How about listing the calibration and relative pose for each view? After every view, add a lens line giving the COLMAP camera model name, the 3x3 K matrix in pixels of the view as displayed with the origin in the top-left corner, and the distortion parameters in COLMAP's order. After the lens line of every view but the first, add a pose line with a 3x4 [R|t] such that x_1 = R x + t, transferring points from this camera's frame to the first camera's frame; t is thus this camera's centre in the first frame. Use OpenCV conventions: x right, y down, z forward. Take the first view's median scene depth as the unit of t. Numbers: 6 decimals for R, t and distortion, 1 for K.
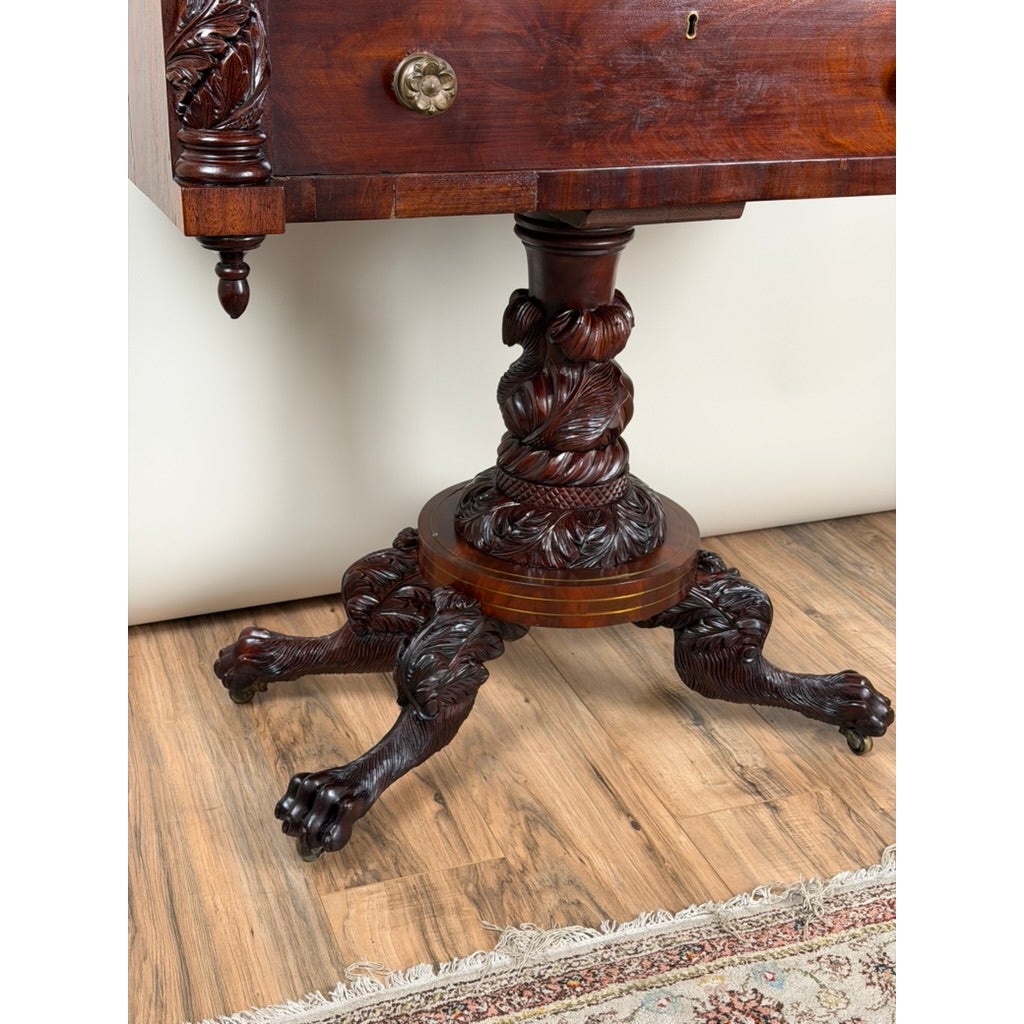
lens RADIAL K [[1420.6, 0, 508.0], [0, 1420.6, 513.5], [0, 0, 1]] dist [0.118437, 0.000000]
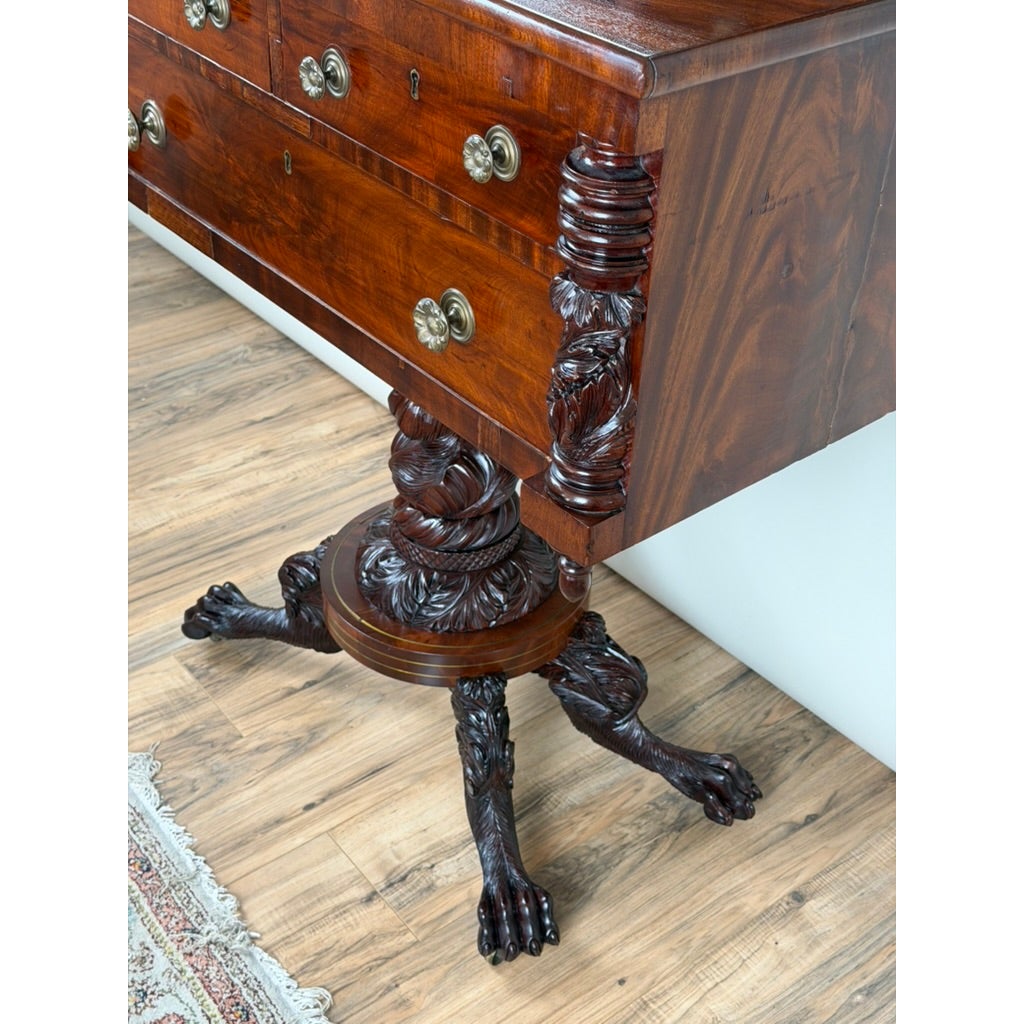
lens RADIAL K [[1420.6, 0, 508.3], [0, 1420.6, 511.0], [0, 0, 1]] dist [0.118437, 0.000000]
pose [[0.292059, 0.538067, -0.790687, 0.981629], [-0.390162, 0.821841, 0.415152, -0.546906], [0.873198, 0.187247, 0.449959, 0.639492]]
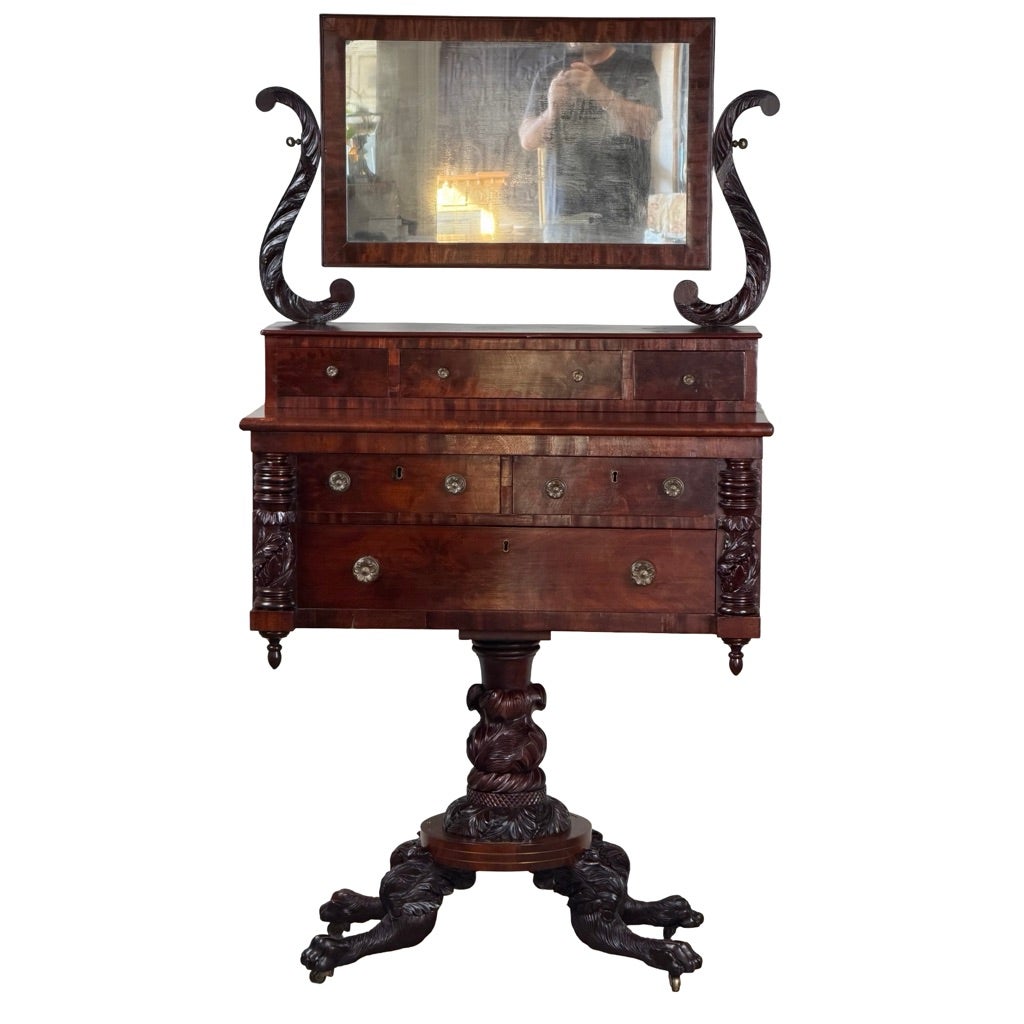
lens RADIAL K [[2741.5, 0, 486.9], [0, 2741.5, 487.1], [0, 0, 1]] dist [0.252671, 0.000000]
pose [[0.904002, 0.018323, -0.427135, 1.569511], [-0.140943, 0.956001, -0.257286, 0.524787], [0.403628, 0.292789, 0.866810, -2.152741]]
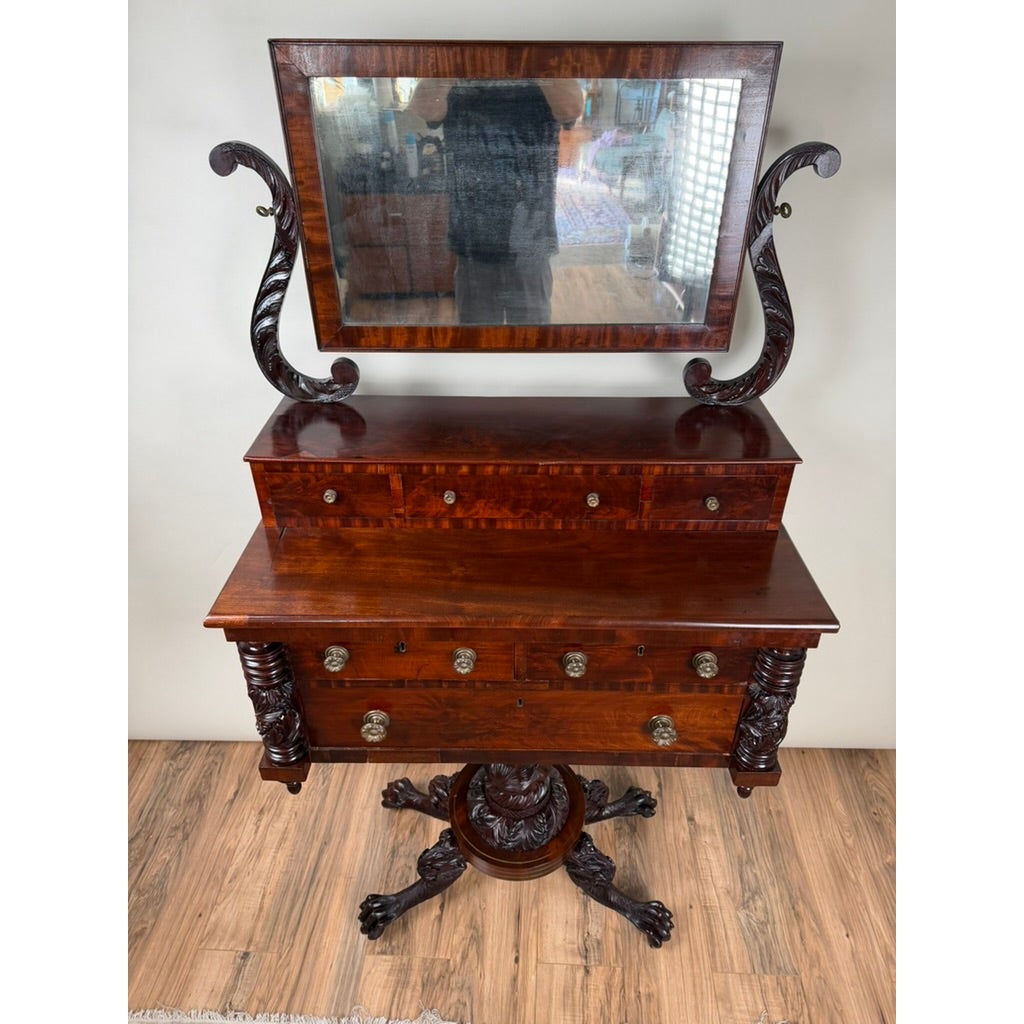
lens RADIAL K [[727.6, 0, 510.5], [0, 727.6, 512.0], [0, 0, 1]] dist [0.039900, -0.049223]
pose [[0.915177, 0.188169, -0.356433, 0.374173], [-0.125206, 0.973306, 0.192351, -0.692250], [0.383112, -0.131407, 0.914307, 0.098946]]
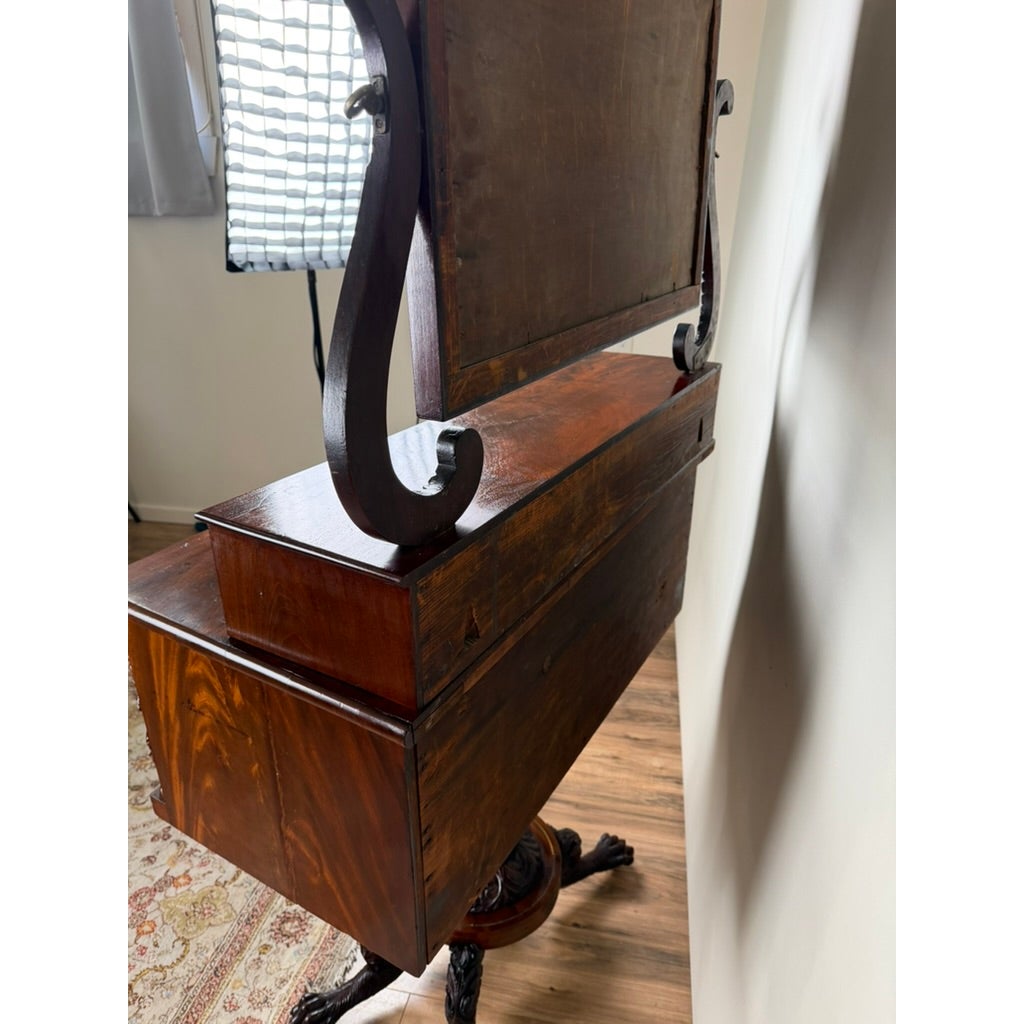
lens RADIAL K [[727.6, 0, 526.5], [0, 727.6, 492.5], [0, 0, 1]] dist [0.039900, -0.049223]
pose [[-0.523959, 0.282164, -0.803648, 0.680696], [-0.373161, 0.772114, 0.514384, -0.920103], [0.765649, 0.569407, -0.299263, 1.134277]]
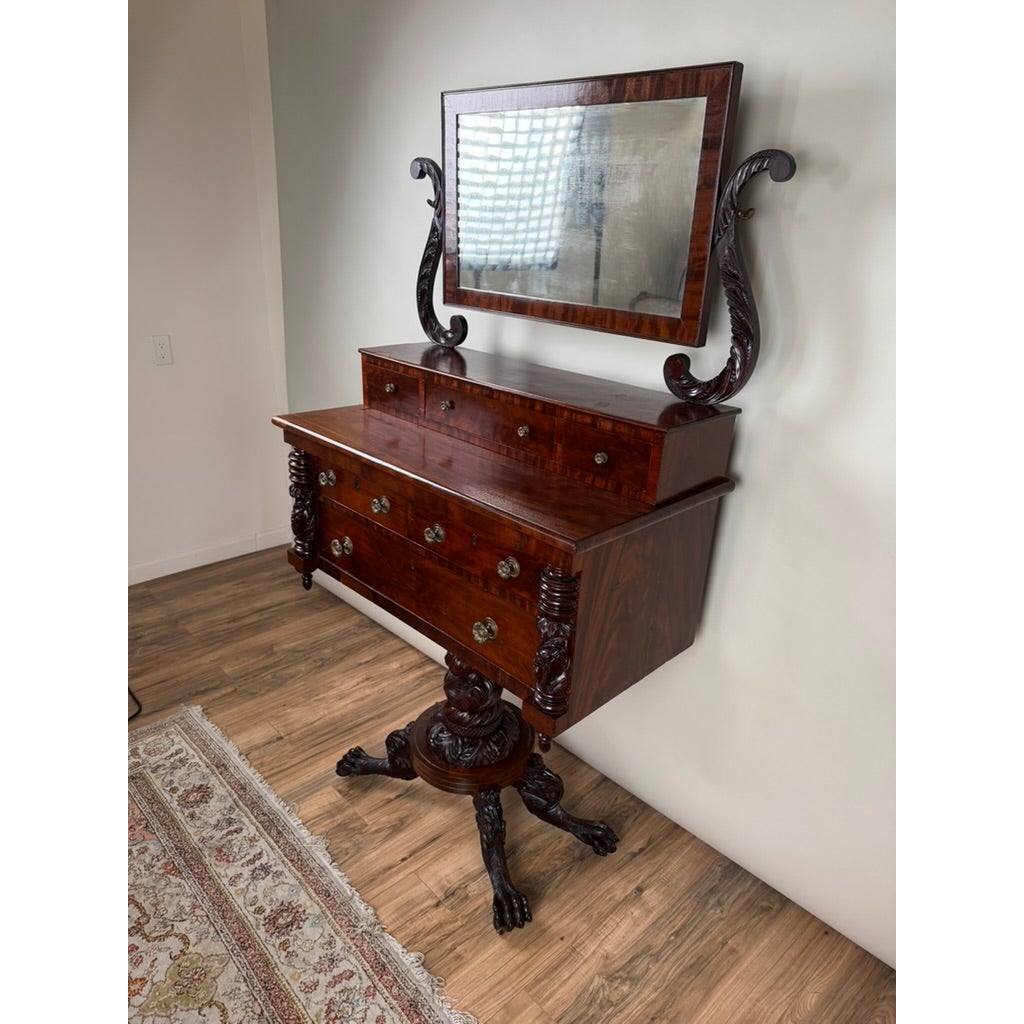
lens RADIAL K [[727.6, 0, 512.6], [0, 727.6, 512.2], [0, 0, 1]] dist [0.039900, -0.049223]
pose [[0.379436, 0.328482, -0.864944, 1.092398], [-0.390996, 0.904203, 0.171869, -0.617346], [0.838540, 0.272976, 0.471523, 0.471095]]
